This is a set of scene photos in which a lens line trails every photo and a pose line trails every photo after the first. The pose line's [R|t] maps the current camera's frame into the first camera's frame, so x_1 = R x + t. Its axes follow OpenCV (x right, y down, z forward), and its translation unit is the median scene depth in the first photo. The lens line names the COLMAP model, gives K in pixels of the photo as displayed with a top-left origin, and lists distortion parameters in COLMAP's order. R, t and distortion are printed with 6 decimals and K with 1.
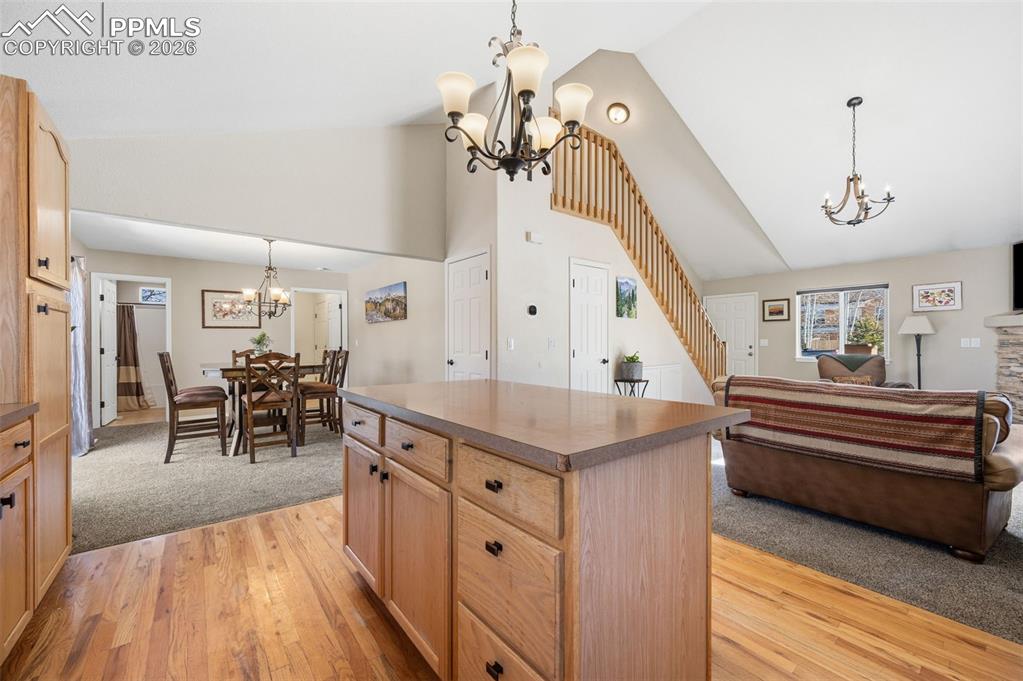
lens RADIAL K [[406.9, 0, 511.2], [0, 406.9, 342.6], [0, 0, 1]] dist [-0.002682, 0.000368]
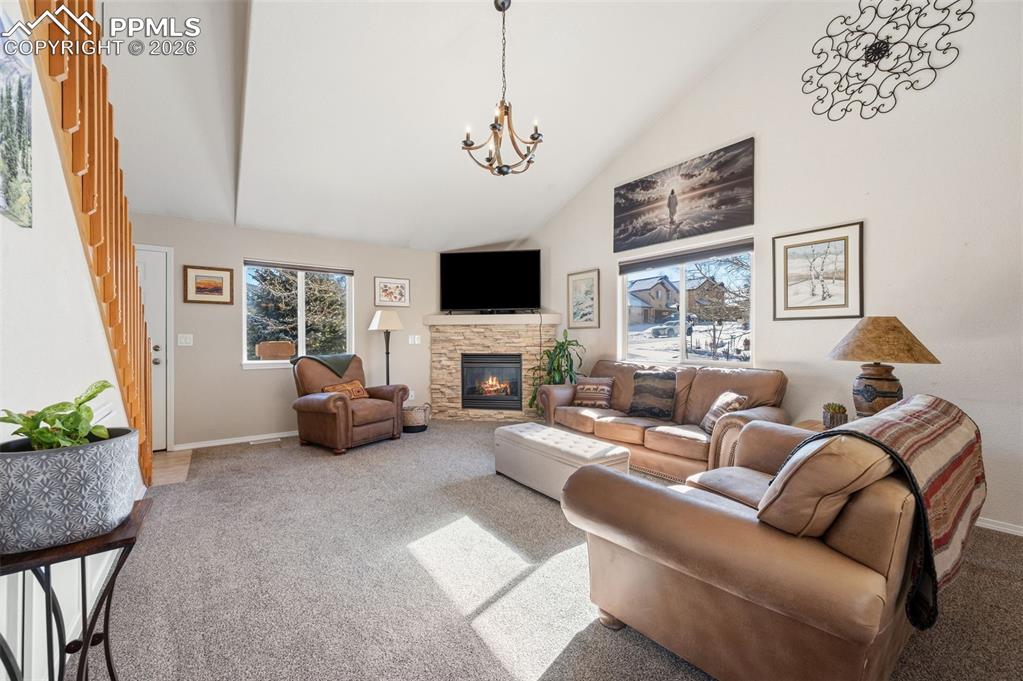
lens RADIAL K [[406.9, 0, 514.8], [0, 406.9, 339.4], [0, 0, 1]] dist [-0.002682, 0.000368]
pose [[0.036954, -0.000511, 0.999317, 0.104482], [0.001206, 0.999999, 0.000467, -0.000400], [-0.999316, 0.001187, 0.036955, 0.753379]]
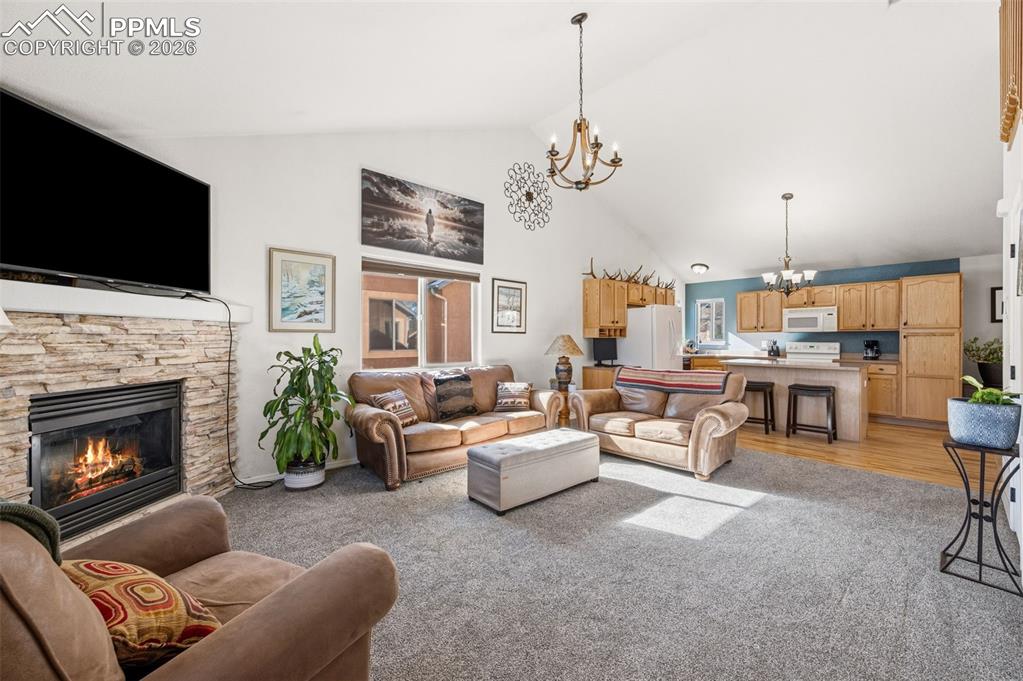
lens RADIAL K [[406.9, 0, 513.9], [0, 406.9, 336.6], [0, 0, 1]] dist [-0.002682, 0.000368]
pose [[-0.997900, -0.003450, -0.064676, 0.788601], [-0.003168, 0.999985, -0.004471, -0.016658], [0.064691, -0.004257, -0.997896, 1.353736]]
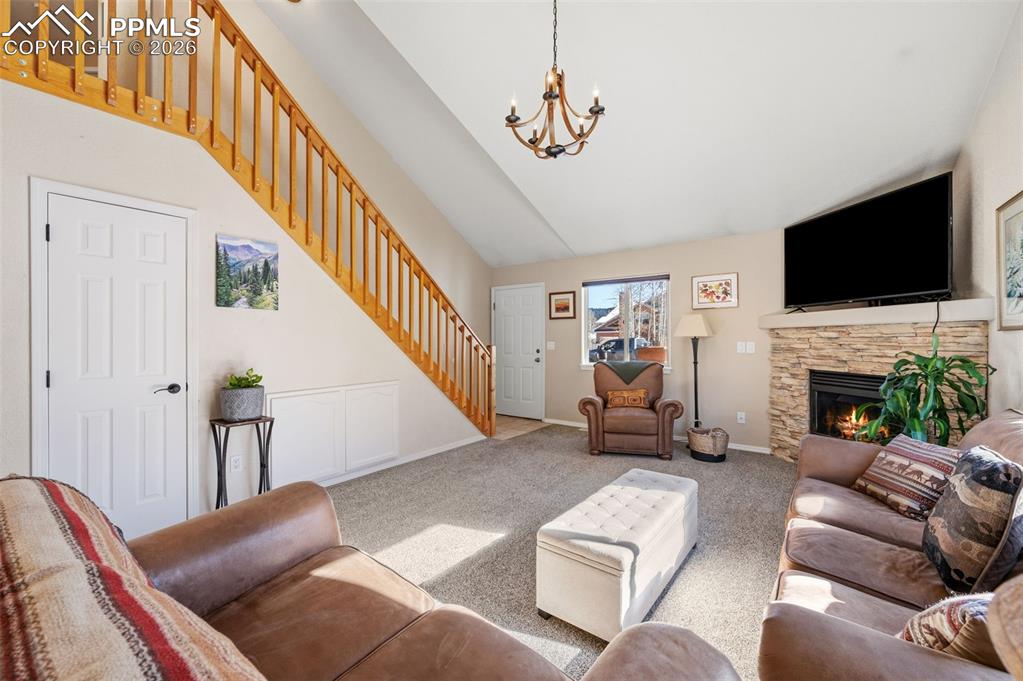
lens RADIAL K [[406.9, 0, 514.5], [0, 406.9, 340.1], [0, 0, 1]] dist [-0.002682, 0.000368]
pose [[0.965864, -0.000660, 0.259049, 0.499060], [0.000621, 1.000000, 0.000233, -0.016424], [-0.259049, -0.000064, 0.965864, 0.348896]]
